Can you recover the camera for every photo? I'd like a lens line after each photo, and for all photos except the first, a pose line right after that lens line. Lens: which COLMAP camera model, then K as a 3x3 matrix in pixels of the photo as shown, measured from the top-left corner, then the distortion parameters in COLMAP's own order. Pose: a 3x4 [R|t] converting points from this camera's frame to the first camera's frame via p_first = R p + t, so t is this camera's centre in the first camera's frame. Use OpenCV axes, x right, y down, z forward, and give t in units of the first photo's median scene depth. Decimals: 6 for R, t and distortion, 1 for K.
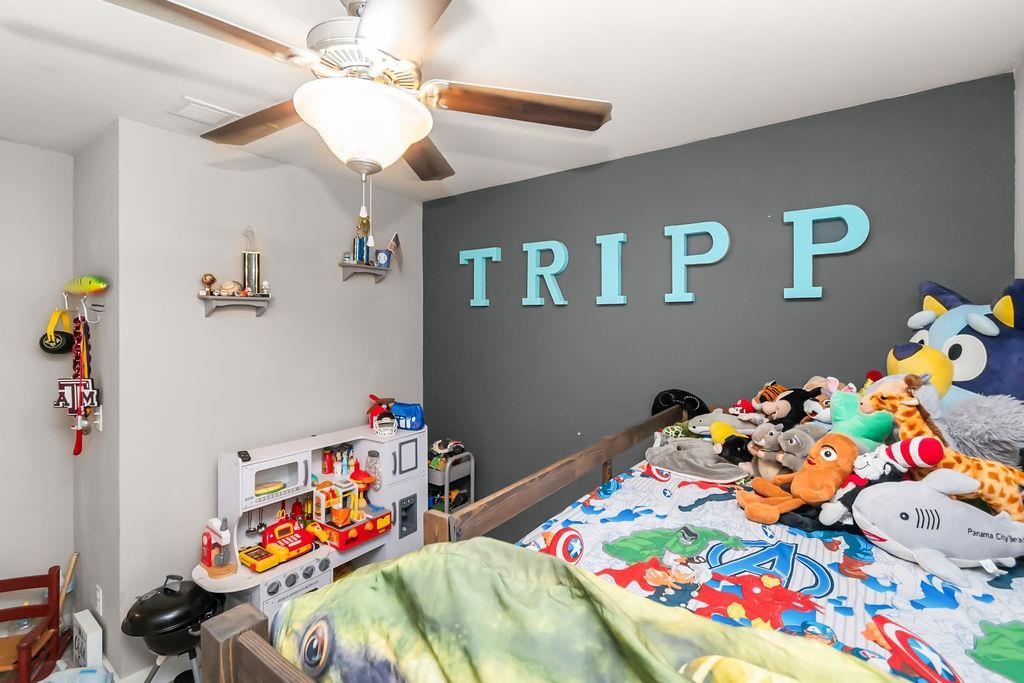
lens RADIAL K [[455.7, 0, 513.4], [0, 455.7, 331.5], [0, 0, 1]] dist [0.000792, -0.000069]
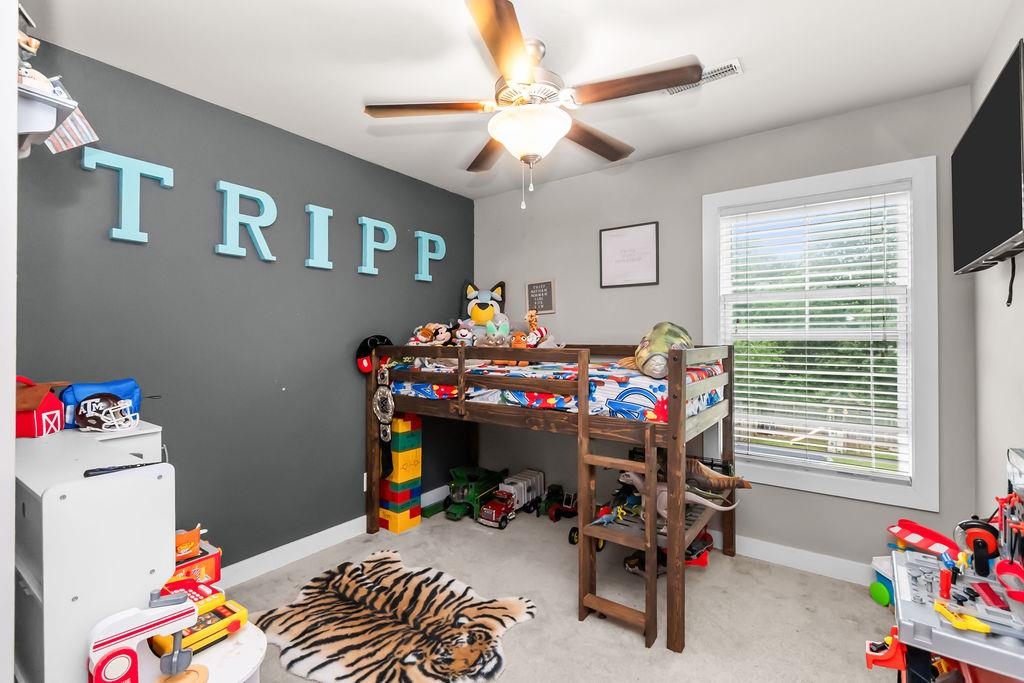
lens RADIAL K [[455.7, 0, 513.4], [0, 455.7, 331.5], [0, 0, 1]] dist [0.000792, -0.000069]
pose [[0.004314, 0.010312, 0.999938, -0.948496], [0.013538, 0.999855, -0.010370, 0.122128], [-0.999899, 0.013582, 0.004174, 0.519186]]
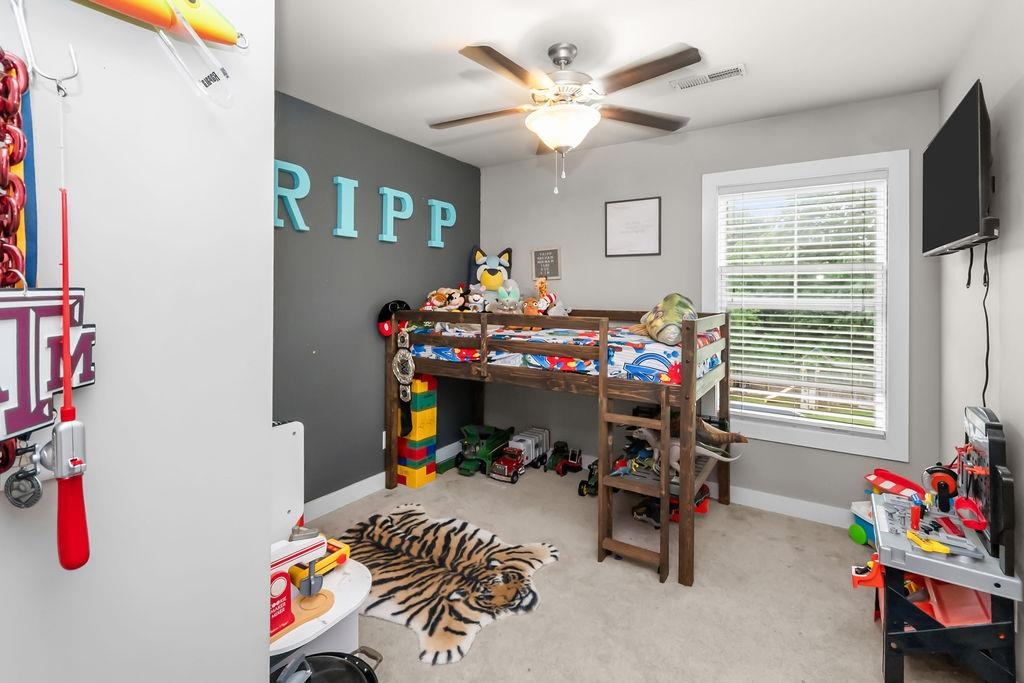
lens RADIAL K [[467.1, 0, 510.4], [0, 467.1, 289.1], [0, 0, 1]] dist [0.001135, 0.000510]
pose [[-0.045077, 0.005885, 0.998966, -1.060903], [0.004850, 0.999972, -0.005672, 0.090680], [-0.998972, 0.004589, -0.045105, 0.634464]]
